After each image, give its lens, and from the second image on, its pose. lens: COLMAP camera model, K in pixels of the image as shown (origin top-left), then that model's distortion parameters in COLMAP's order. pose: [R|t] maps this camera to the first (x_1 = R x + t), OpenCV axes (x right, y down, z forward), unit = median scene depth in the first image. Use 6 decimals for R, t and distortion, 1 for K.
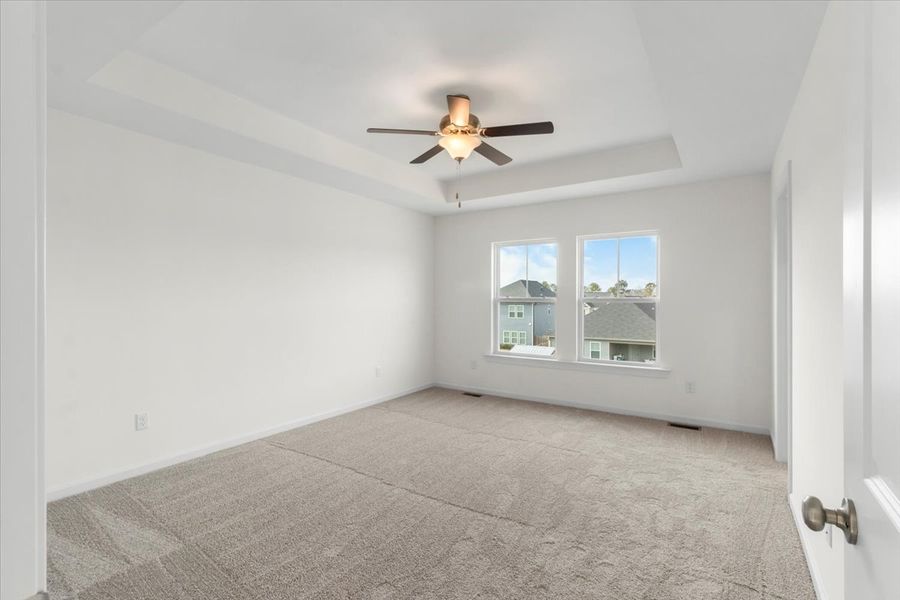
lens RADIAL K [[424.0, 0, 450.6], [0, 424.0, 308.7], [0, 0, 1]] dist [0.013194, 0.000243]
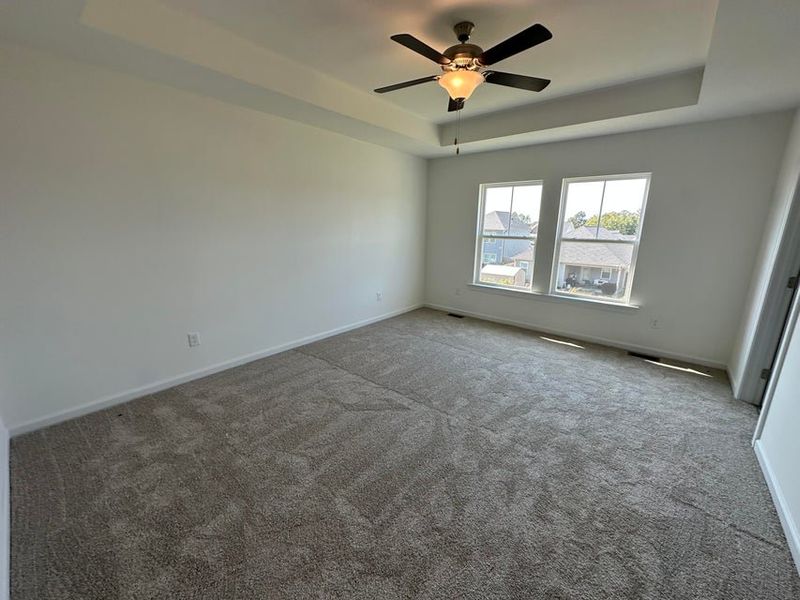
lens RADIAL K [[317.8, 0, 400.0], [0, 317.8, 300.0], [0, 0, 1]] dist [-0.006237, 0.000147]
pose [[0.993953, 0.035012, -0.104073, -0.017648], [-0.012146, 0.977043, 0.212694, -0.042914], [0.109130, -0.210144, 0.971561, 0.135288]]
